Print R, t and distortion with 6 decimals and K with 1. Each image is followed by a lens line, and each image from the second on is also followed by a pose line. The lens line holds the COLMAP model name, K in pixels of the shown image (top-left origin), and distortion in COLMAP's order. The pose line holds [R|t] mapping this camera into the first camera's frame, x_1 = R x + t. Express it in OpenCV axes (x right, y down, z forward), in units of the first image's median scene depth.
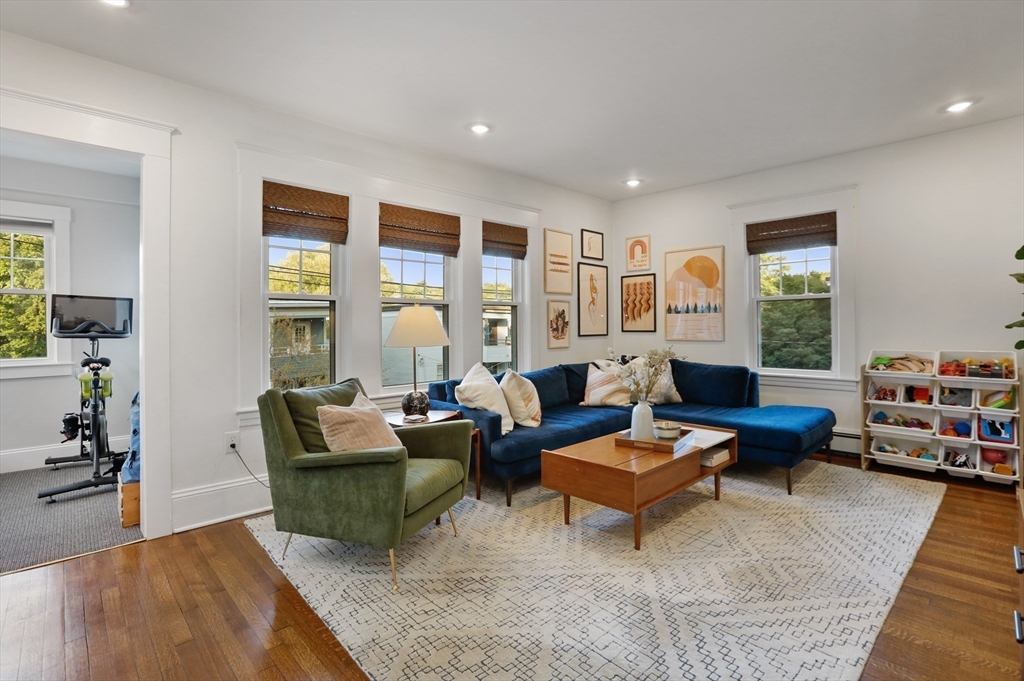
lens RADIAL K [[485.5, 0, 510.8], [0, 485.5, 316.4], [0, 0, 1]] dist [-0.066640, 0.026246]
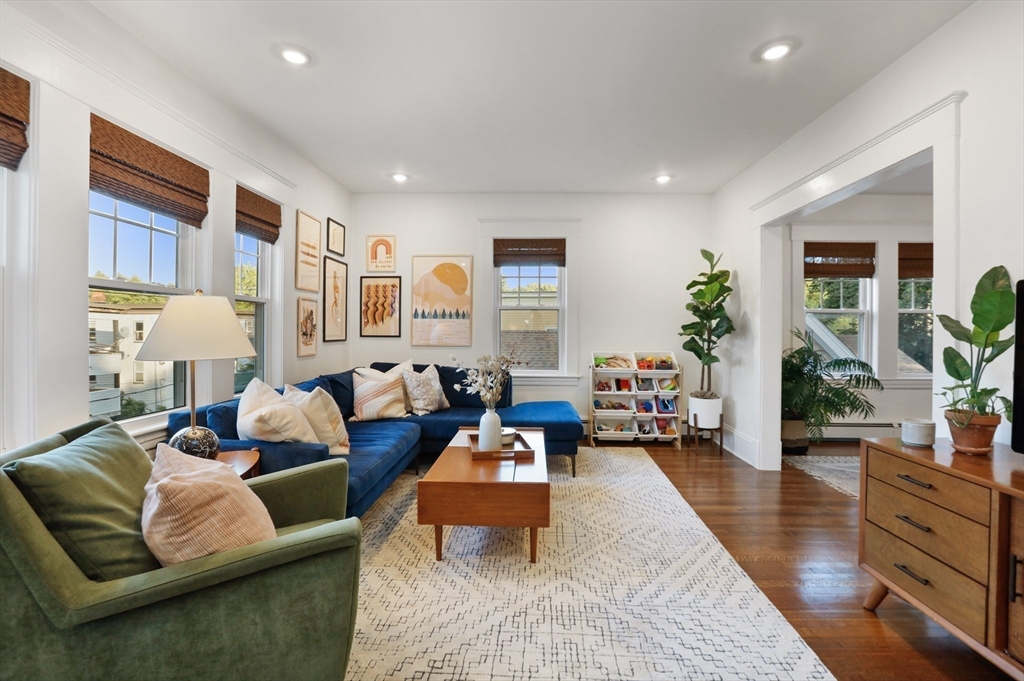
lens RADIAL K [[475.0, 0, 512.7], [0, 475.0, 330.4], [0, 0, 1]] dist [-0.059752, 0.024943]
pose [[0.716515, 0.012862, 0.697453, -0.274511], [-0.024939, 0.999663, 0.007186, 0.008760], [-0.697125, -0.022543, 0.716595, 0.229383]]
